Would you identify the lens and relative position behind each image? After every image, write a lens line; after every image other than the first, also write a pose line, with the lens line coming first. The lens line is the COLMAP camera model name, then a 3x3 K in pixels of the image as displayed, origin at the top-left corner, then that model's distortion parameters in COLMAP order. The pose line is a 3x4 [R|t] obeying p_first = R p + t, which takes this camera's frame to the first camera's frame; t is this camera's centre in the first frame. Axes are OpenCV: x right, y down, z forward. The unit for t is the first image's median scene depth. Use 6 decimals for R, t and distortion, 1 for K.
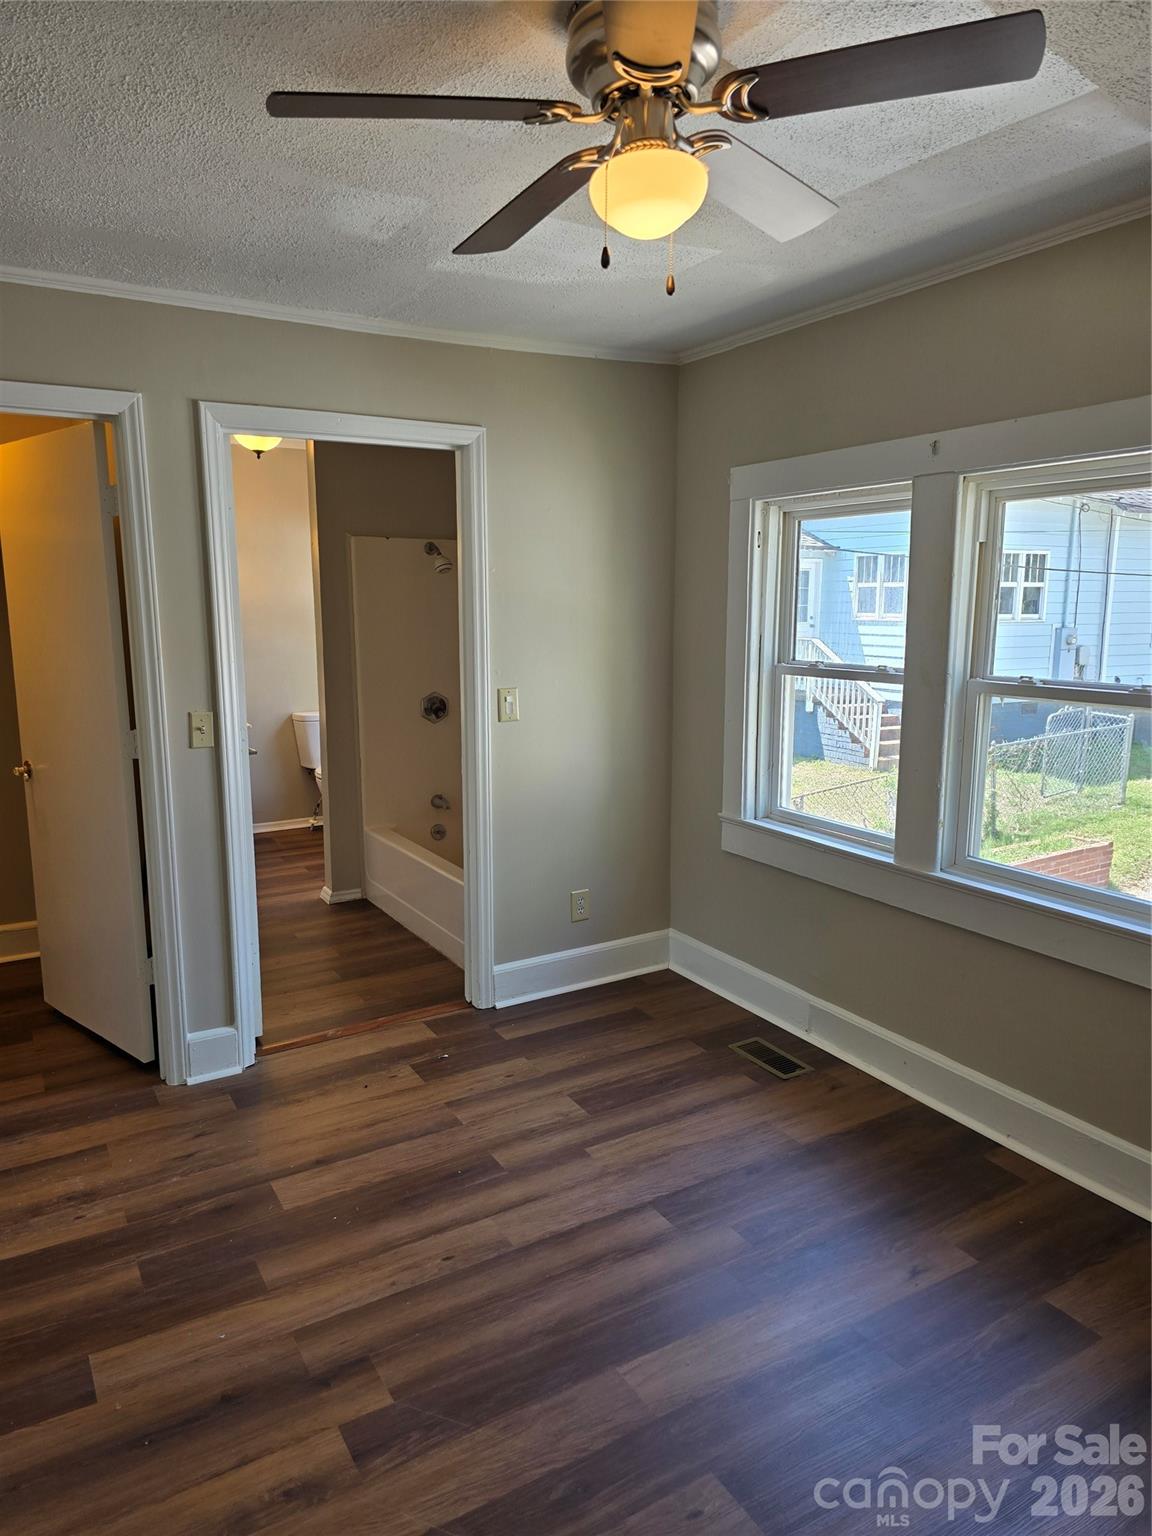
lens RADIAL K [[1022.5, 0, 595.5], [0, 1022.5, 768.0], [0, 0, 1]] dist [0.082515, -0.066385]
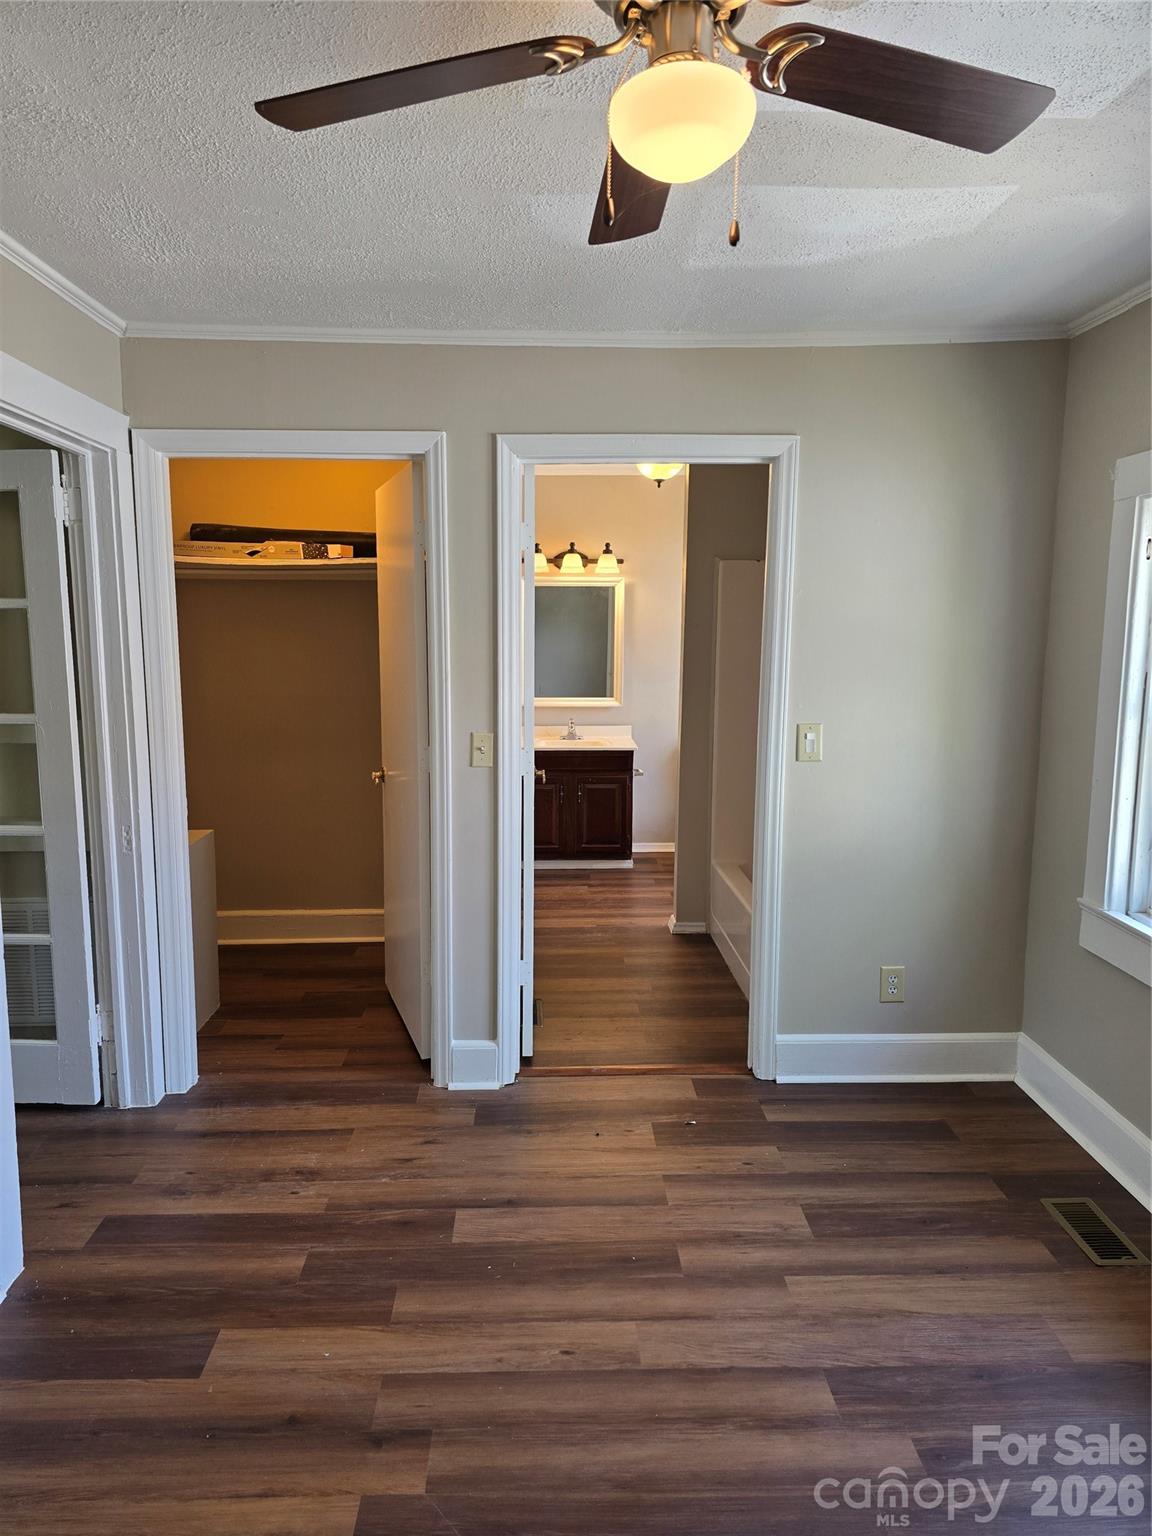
lens RADIAL K [[1033.6, 0, 582.1], [0, 1033.6, 762.9], [0, 0, 1]] dist [0.075367, -0.067107]
pose [[0.875447, 0.073726, -0.477658, 0.196977], [-0.087717, 0.996121, -0.007017, -0.024425], [0.475287, 0.048041, 0.878518, 0.132078]]
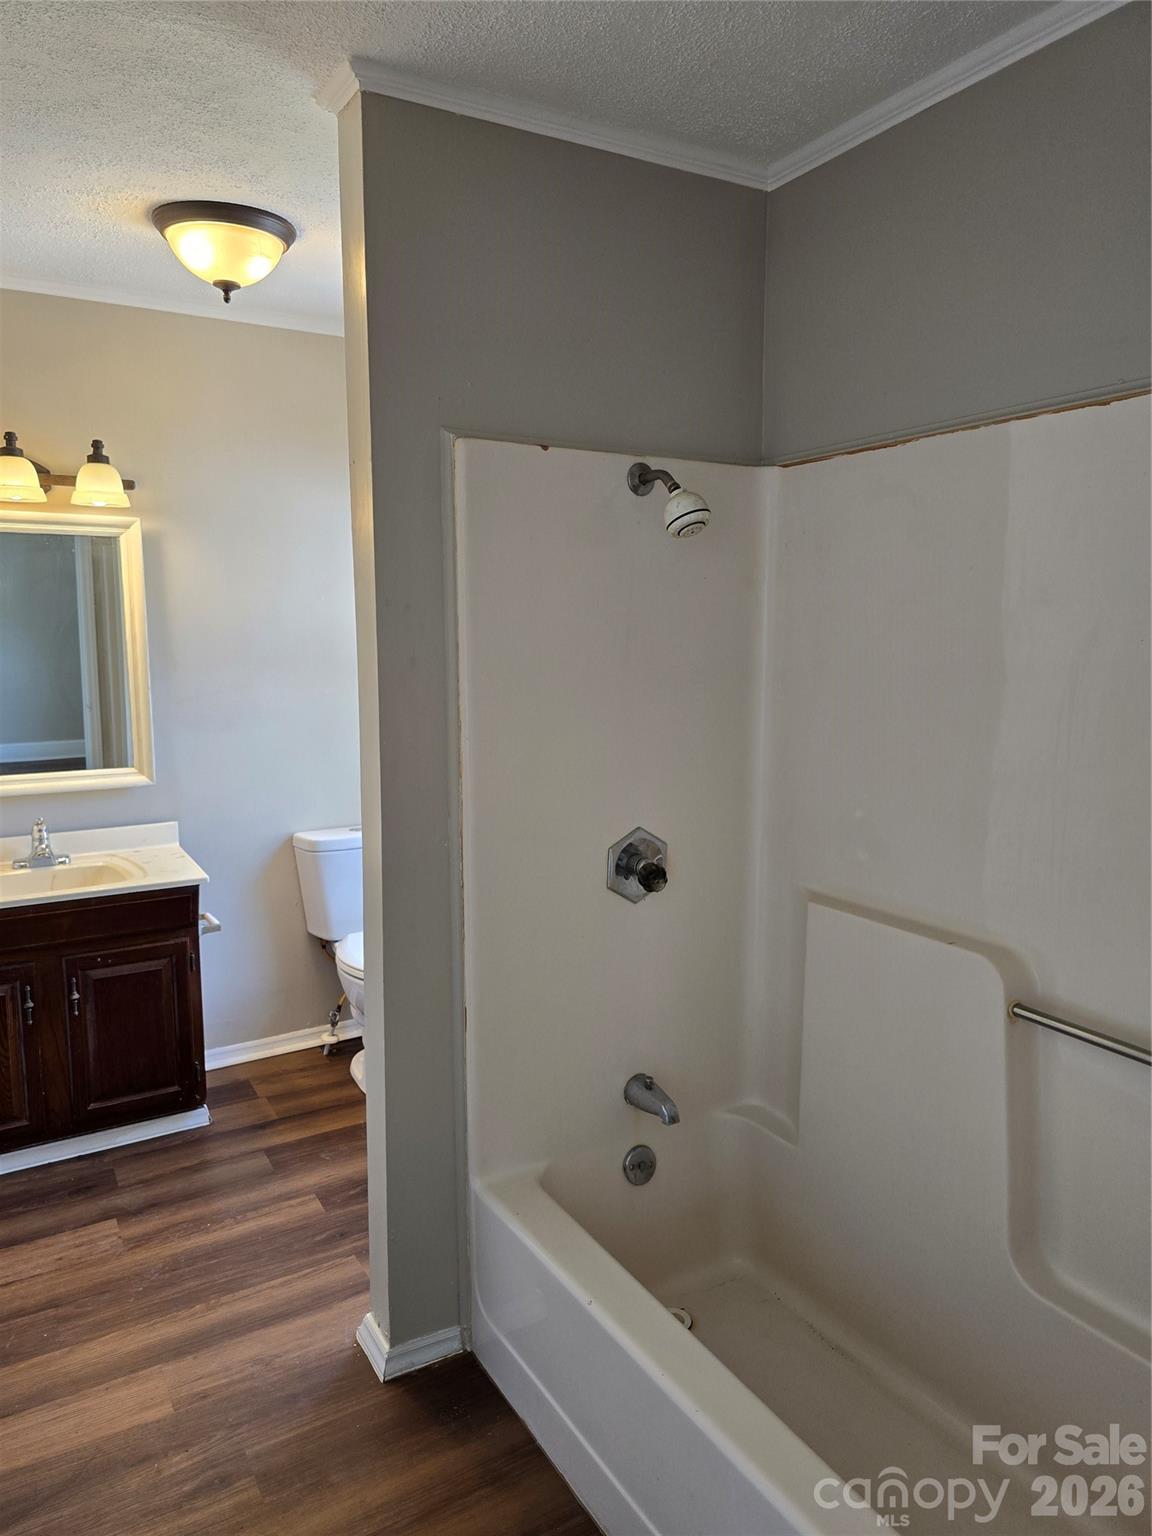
lens RADIAL K [[1033.6, 0, 582.1], [0, 1033.6, 762.9], [0, 0, 1]] dist [0.075367, -0.067107]
pose [[0.999948, -0.002069, -0.009956, -0.279816], [0.001696, 0.999302, -0.037330, -0.136047], [0.010026, 0.037311, 0.999253, 0.928797]]
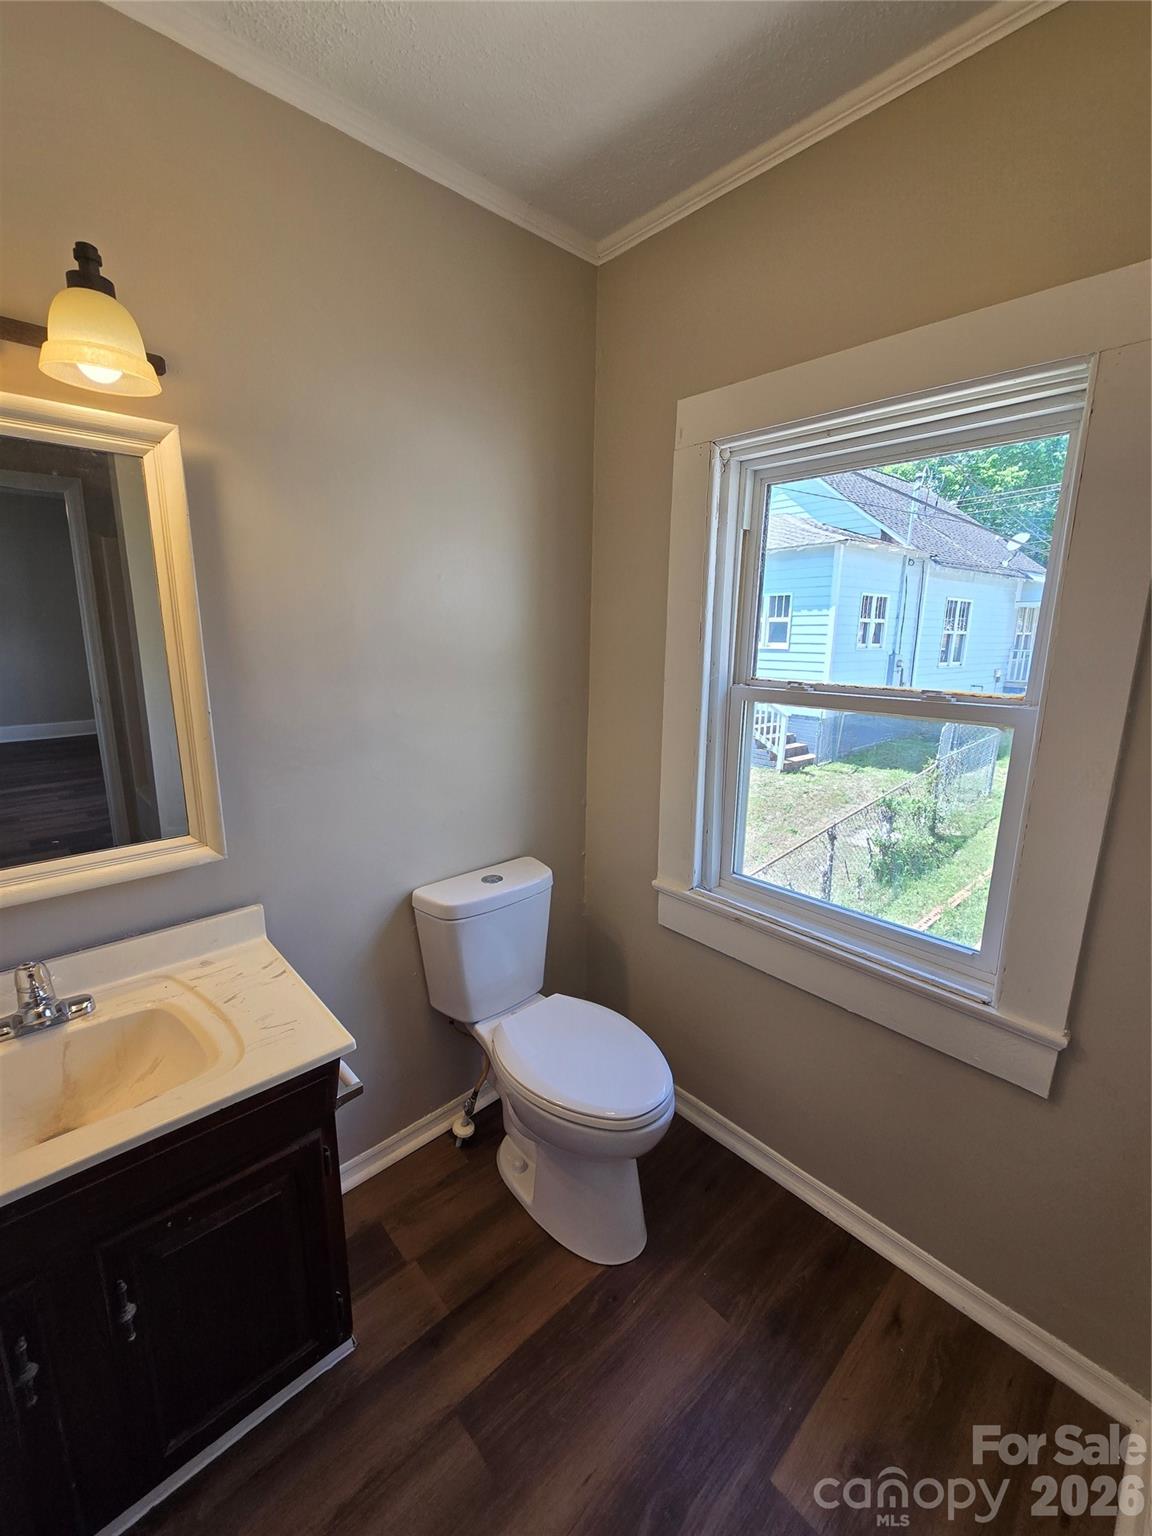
lens RADIAL K [[628.0, 0, 576.0], [0, 628.0, 768.0], [0, 0, 1]] dist [0.009830, -0.004821]
pose [[0.980654, -0.032881, 0.192969, -0.550579], [0.021671, 0.997968, 0.059922, -0.228442], [-0.194547, -0.054581, 0.979373, 1.482029]]
